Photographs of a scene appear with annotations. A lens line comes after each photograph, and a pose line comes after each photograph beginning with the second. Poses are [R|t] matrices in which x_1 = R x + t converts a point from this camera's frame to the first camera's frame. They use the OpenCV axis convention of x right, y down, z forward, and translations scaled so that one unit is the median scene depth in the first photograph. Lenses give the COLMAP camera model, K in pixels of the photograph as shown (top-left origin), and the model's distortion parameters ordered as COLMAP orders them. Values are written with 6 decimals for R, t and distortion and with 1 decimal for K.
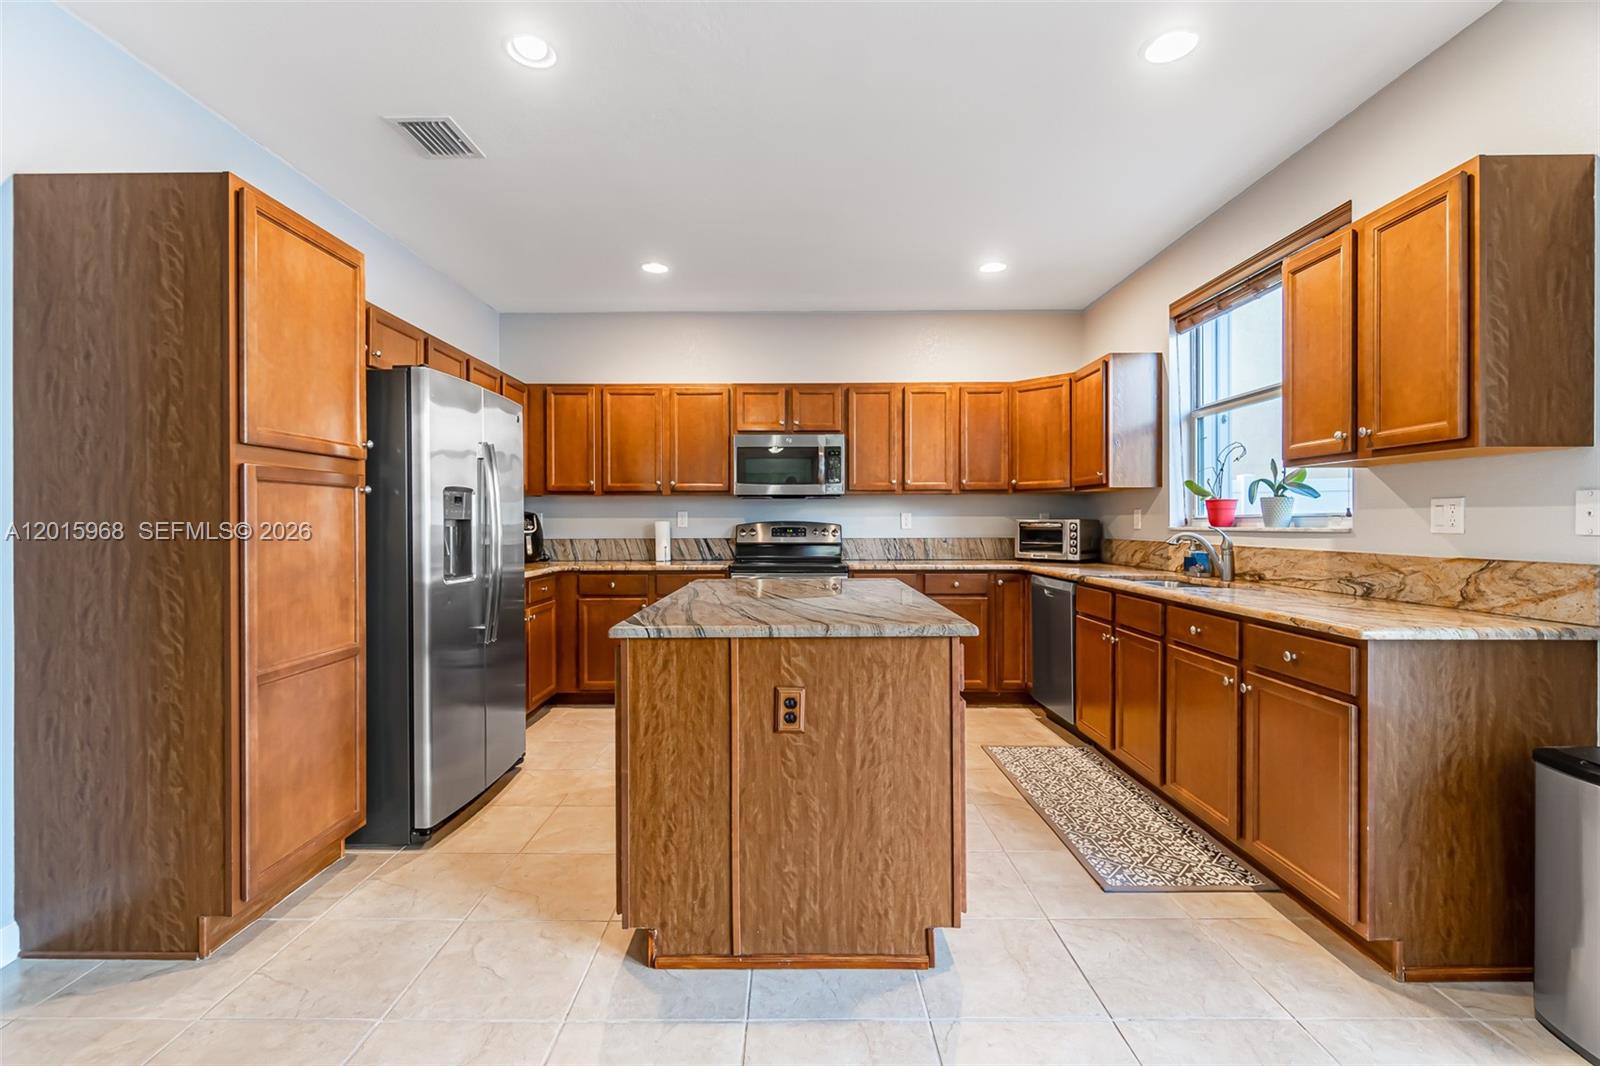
lens RADIAL K [[724.9, 0, 789.1], [0, 724.9, 519.7], [0, 0, 1]] dist [0.000878, 0.000148]
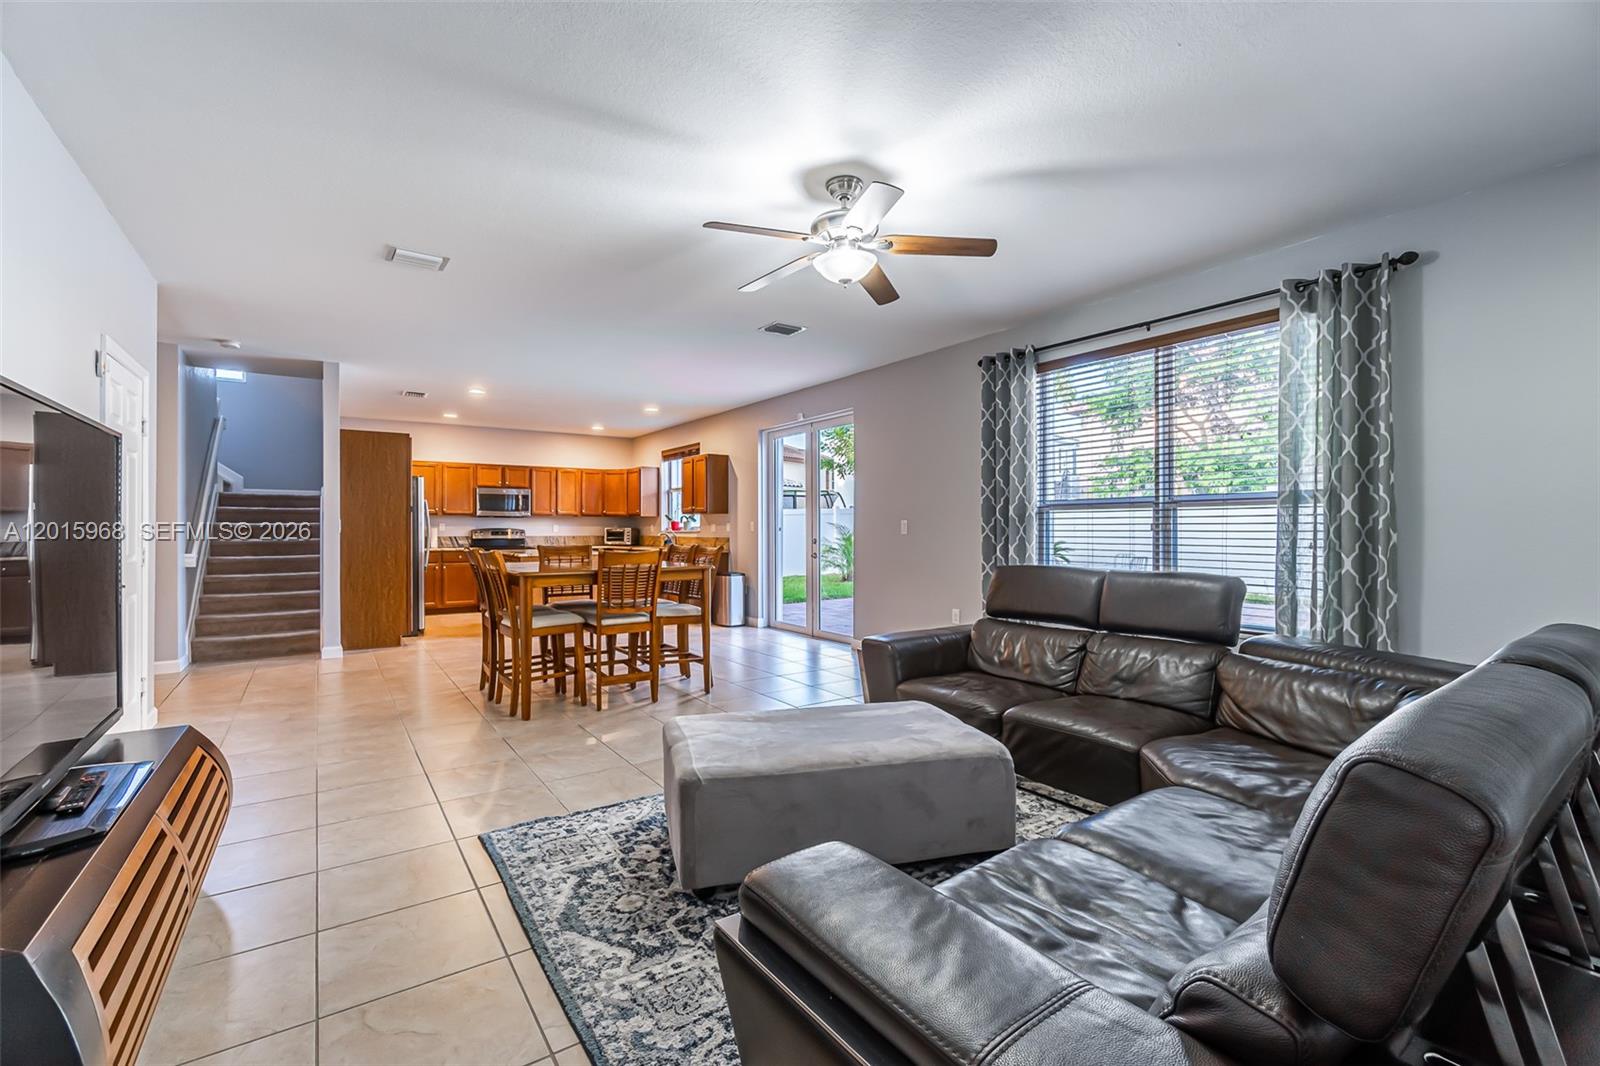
lens RADIAL K [[700.2, 0, 791.0], [0, 700.2, 537.2], [0, 0, 1]] dist [-0.001609, -0.000361]
pose [[0.822825, -0.001003, 0.568295, -0.486524], [-0.005797, 0.999932, 0.010158, 0.003091], [-0.568266, -0.011652, 0.822762, -1.226722]]
